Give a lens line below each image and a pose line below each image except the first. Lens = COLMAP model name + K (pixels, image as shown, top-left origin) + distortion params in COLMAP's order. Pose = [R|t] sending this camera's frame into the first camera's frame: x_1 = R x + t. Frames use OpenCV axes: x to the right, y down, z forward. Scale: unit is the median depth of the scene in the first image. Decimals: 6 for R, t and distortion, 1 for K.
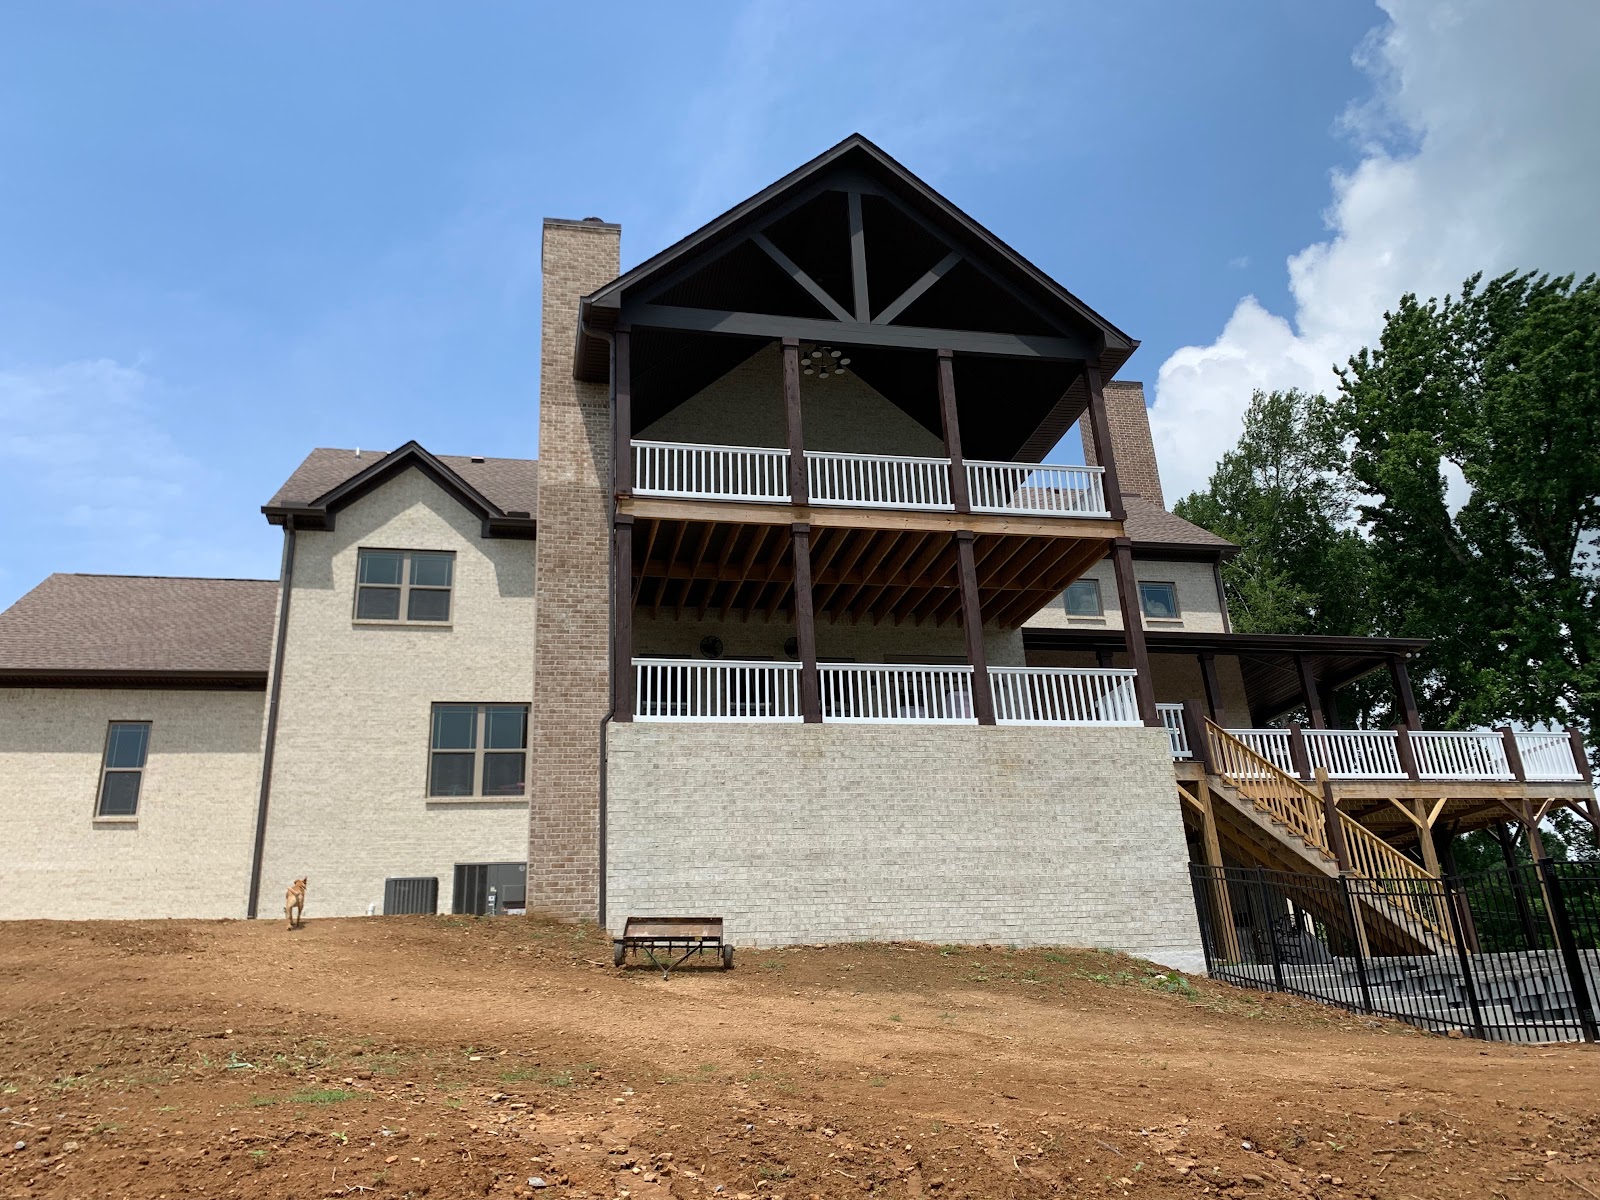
lens RADIAL K [[1224.7, 0, 776.8], [0, 1224.7, 587.2], [0, 0, 1]] dist [0.016247, -0.000556]
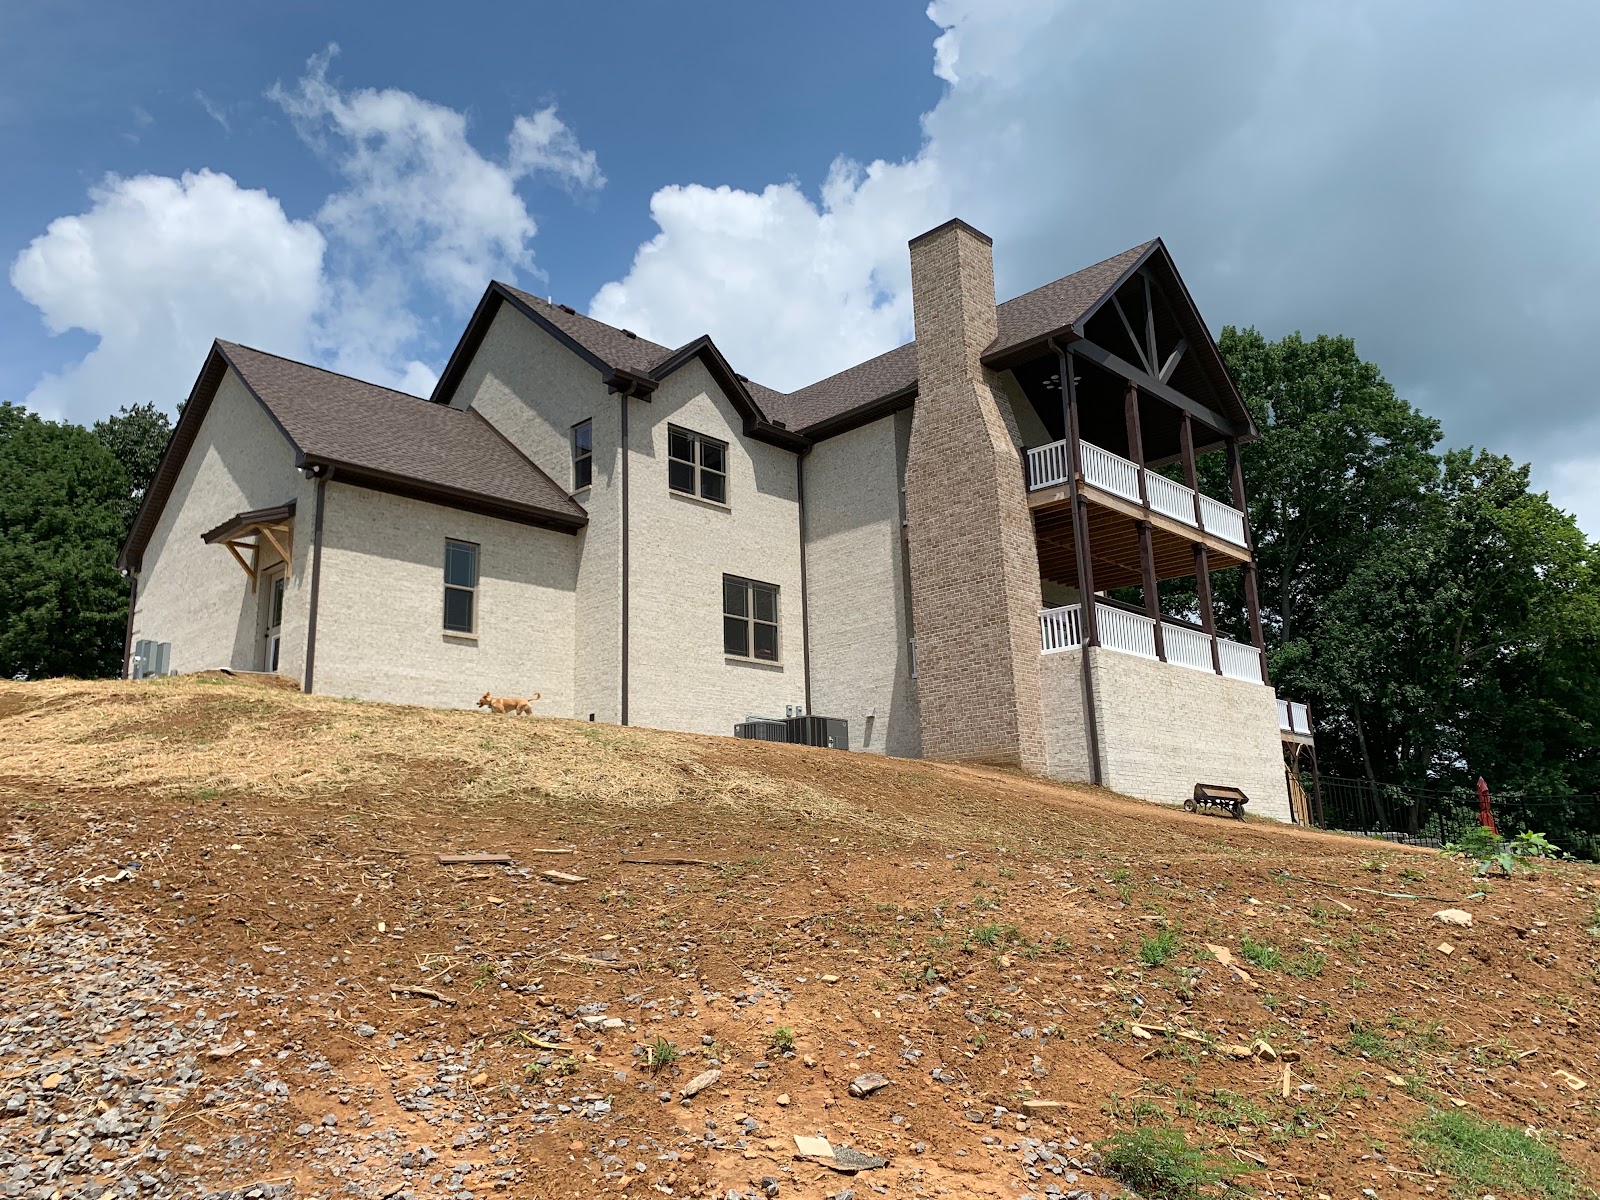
lens RADIAL K [[1154.8, 0, 800.0], [0, 1154.8, 600.0], [0, 0, 1]] dist [0.094915, -0.000298]
pose [[0.826923, 0.155666, 0.540340, -0.842872], [-0.221408, 0.973431, 0.058403, 0.039043], [-0.516892, -0.167930, 0.839418, 0.030096]]
